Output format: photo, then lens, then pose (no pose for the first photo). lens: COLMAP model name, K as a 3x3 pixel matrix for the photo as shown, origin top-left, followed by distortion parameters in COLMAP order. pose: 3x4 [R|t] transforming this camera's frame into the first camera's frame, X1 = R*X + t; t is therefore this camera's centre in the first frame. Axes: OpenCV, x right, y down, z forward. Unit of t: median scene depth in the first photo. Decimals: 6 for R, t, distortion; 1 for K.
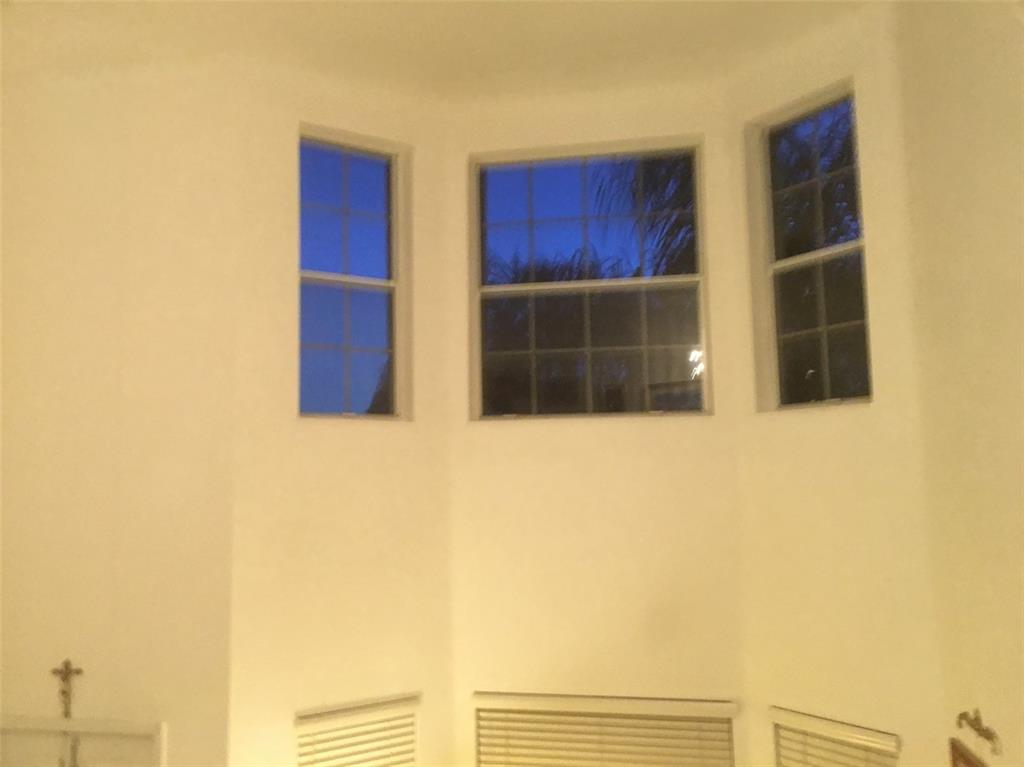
lens RADIAL K [[871.2, 0, 512.0], [0, 871.2, 383.5], [0, 0, 1]] dist [0.002031, 0.002521]
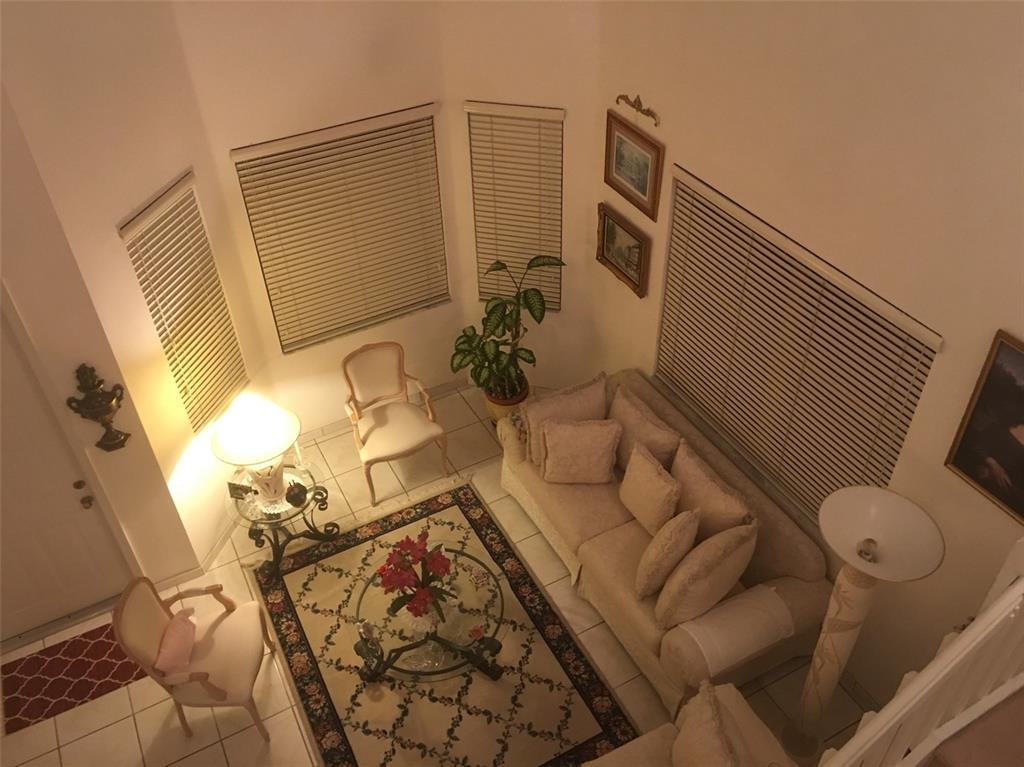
lens RADIAL K [[871.2, 0, 512.0], [0, 871.2, 383.5], [0, 0, 1]] dist [0.002031, 0.002521]
pose [[0.765187, -0.425314, 0.483319, -0.477751], [-0.067691, 0.693409, 0.717358, -0.291132], [-0.640240, -0.581629, 0.501797, 0.040085]]
